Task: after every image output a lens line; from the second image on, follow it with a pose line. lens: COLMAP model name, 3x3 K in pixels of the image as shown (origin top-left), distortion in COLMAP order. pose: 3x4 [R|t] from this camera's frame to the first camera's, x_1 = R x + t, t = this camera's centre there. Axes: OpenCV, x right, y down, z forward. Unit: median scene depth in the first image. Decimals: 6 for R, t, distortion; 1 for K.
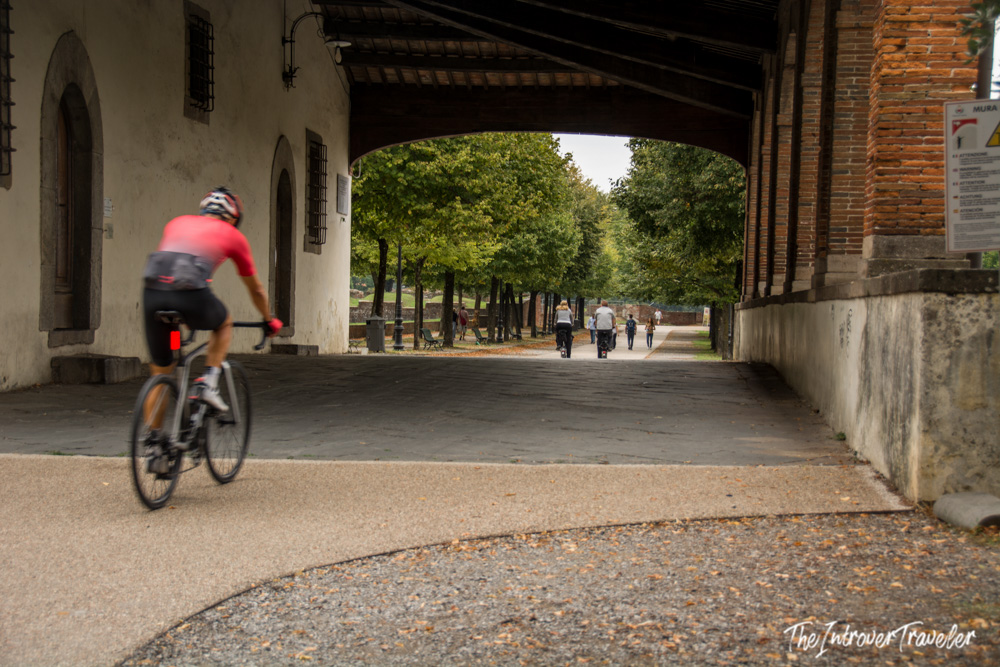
lens RADIAL K [[1951.0, 0, 497.0], [0, 1951.0, 343.0], [0, 0, 1]] dist [0.376576, 0.000000]
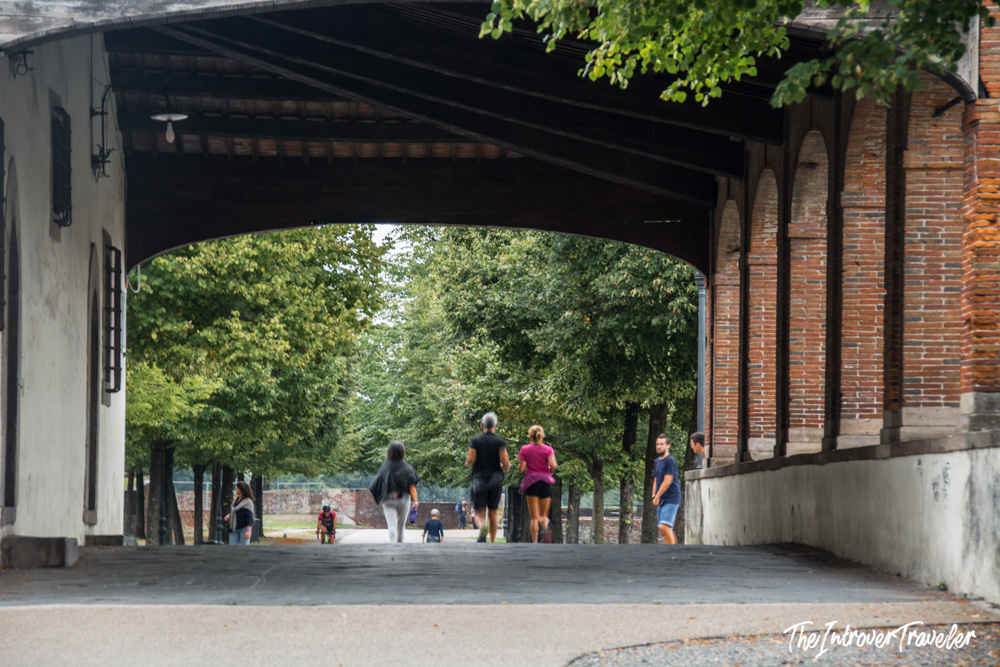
lens RADIAL K [[4012.7, 0, 499.5], [0, 4012.7, 331.4], [0, 0, 1]] dist [1.095919, 0.000000]
pose [[0.993291, -0.009545, 0.115248, -0.131906], [0.016385, 0.998150, -0.058544, 0.015629], [-0.114476, 0.060040, 0.991610, -0.480645]]
